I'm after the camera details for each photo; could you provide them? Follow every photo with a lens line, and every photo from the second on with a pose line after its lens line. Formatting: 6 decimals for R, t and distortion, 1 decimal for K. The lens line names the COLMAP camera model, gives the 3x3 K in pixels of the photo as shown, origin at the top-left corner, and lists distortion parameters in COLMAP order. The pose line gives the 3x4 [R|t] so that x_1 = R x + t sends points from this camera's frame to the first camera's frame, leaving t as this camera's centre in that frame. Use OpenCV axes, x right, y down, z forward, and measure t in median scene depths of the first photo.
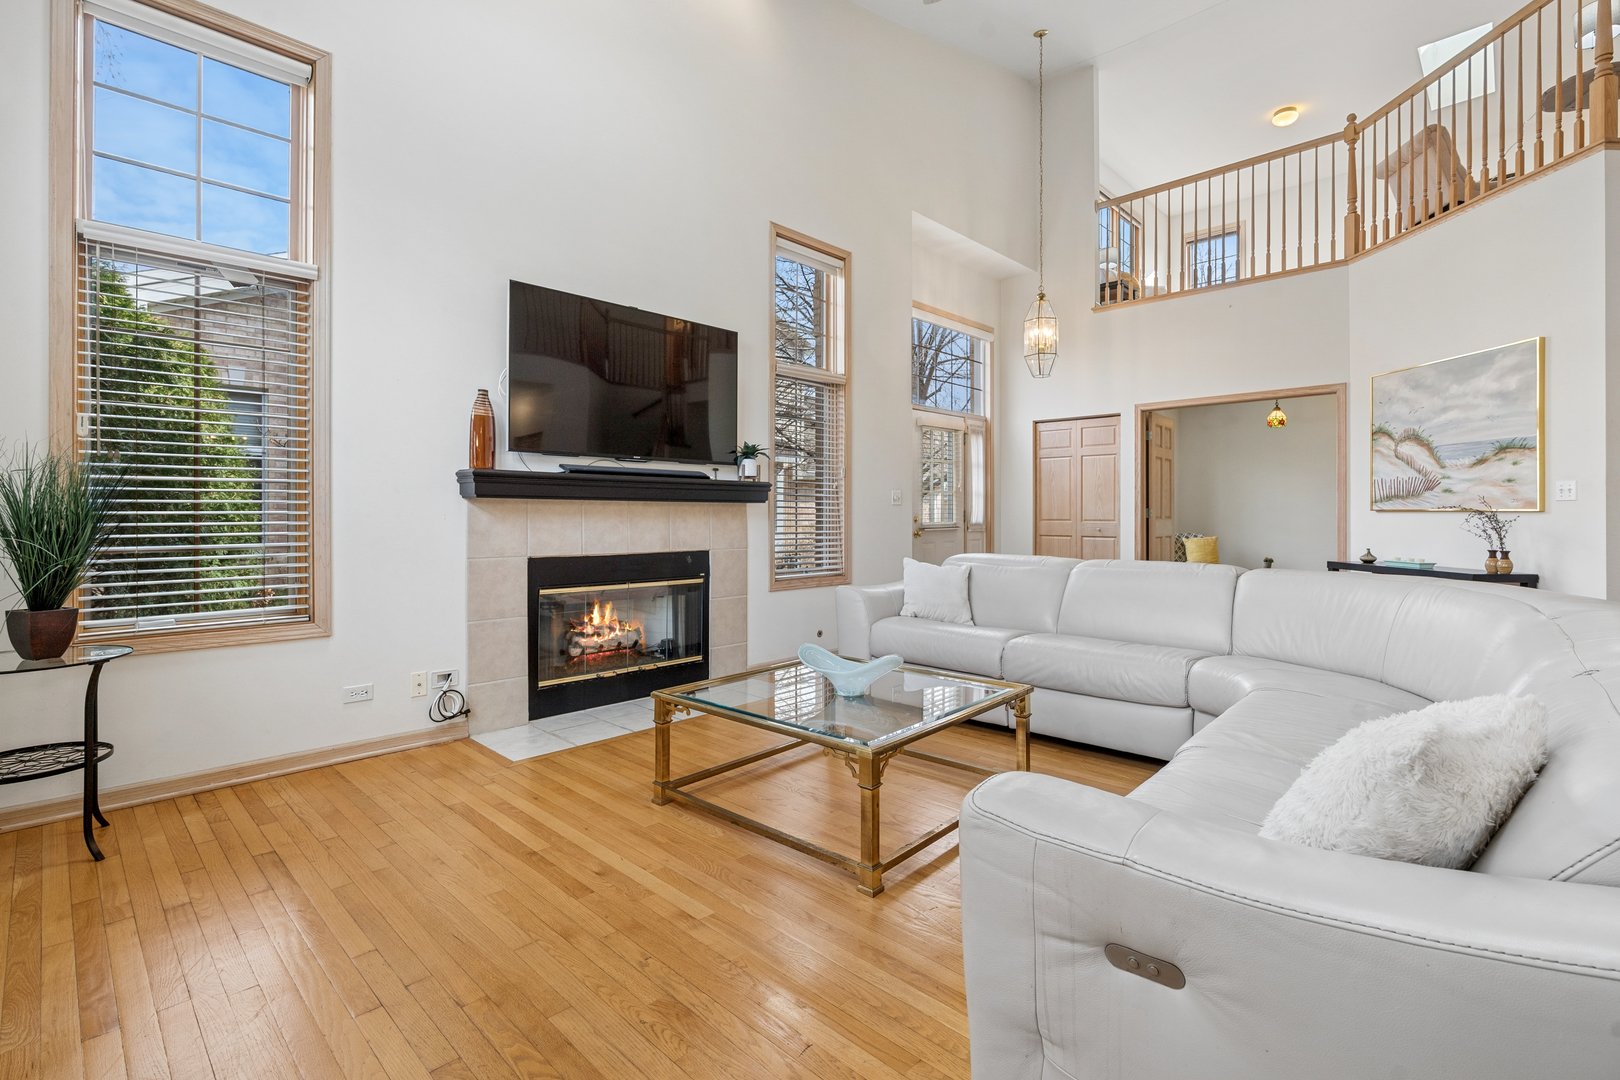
lens RADIAL K [[728.8, 0, 814.9], [0, 728.8, 523.1], [0, 0, 1]] dist [-0.001417, 0.000878]
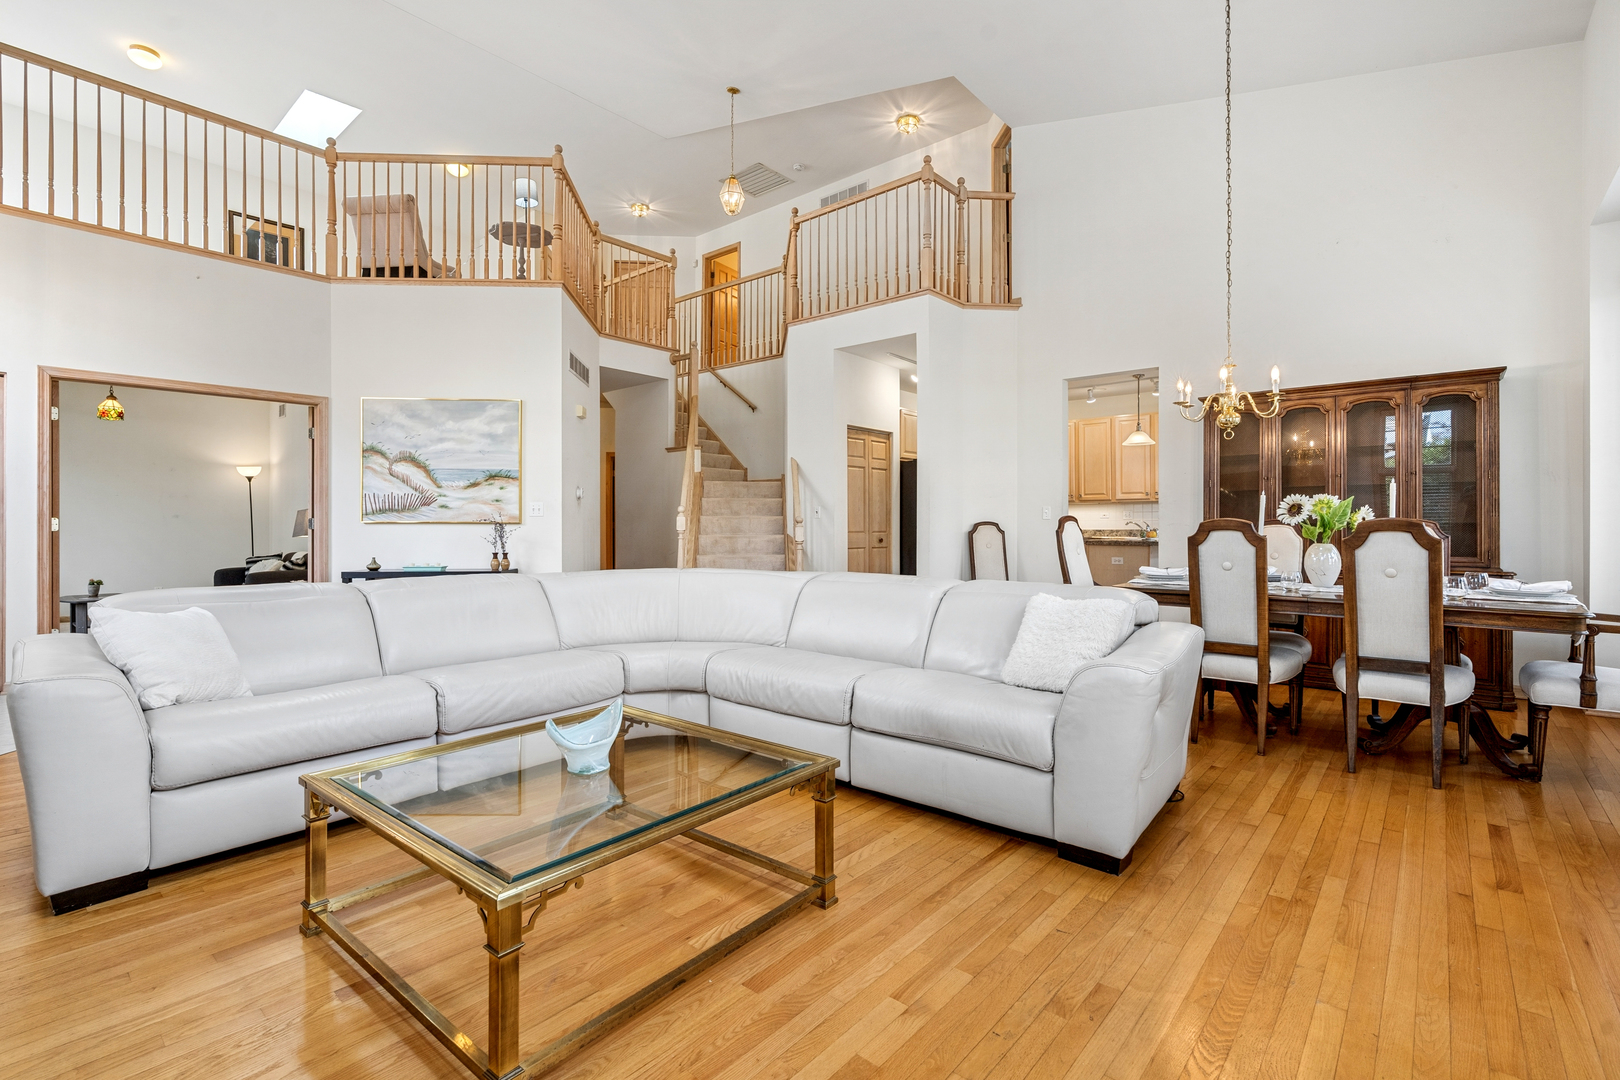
lens RADIAL K [[728.8, 0, 811.4], [0, 728.8, 525.1], [0, 0, 1]] dist [-0.001417, 0.000878]
pose [[-0.083260, 0.008505, 0.996492, -0.392305], [0.014001, 0.999875, -0.007364, 0.004383], [-0.996430, 0.013339, -0.083368, 0.473938]]
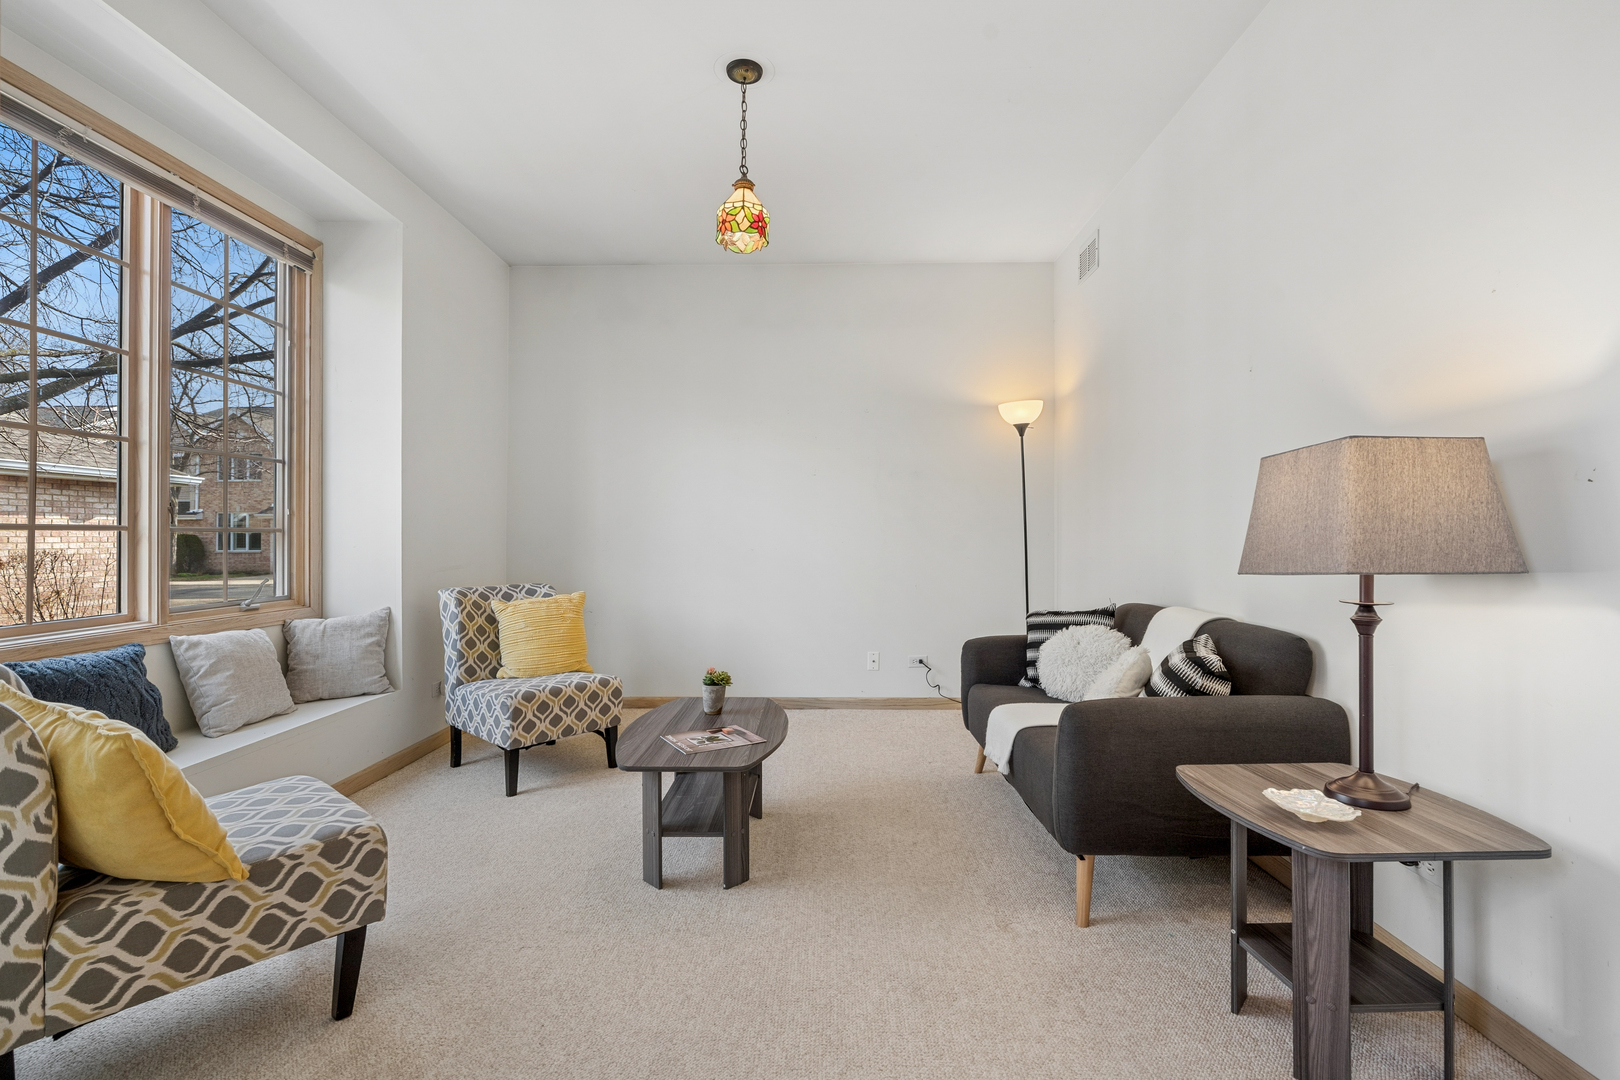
lens RADIAL K [[728.8, 0, 809.4], [0, 728.8, 539.6], [0, 0, 1]] dist [-0.001417, 0.000878]
pose [[0.717709, 0.008636, 0.696290, 0.725272], [0.005278, 0.999827, -0.017841, -0.006290], [-0.696323, 0.016480, 0.717539, 1.250065]]
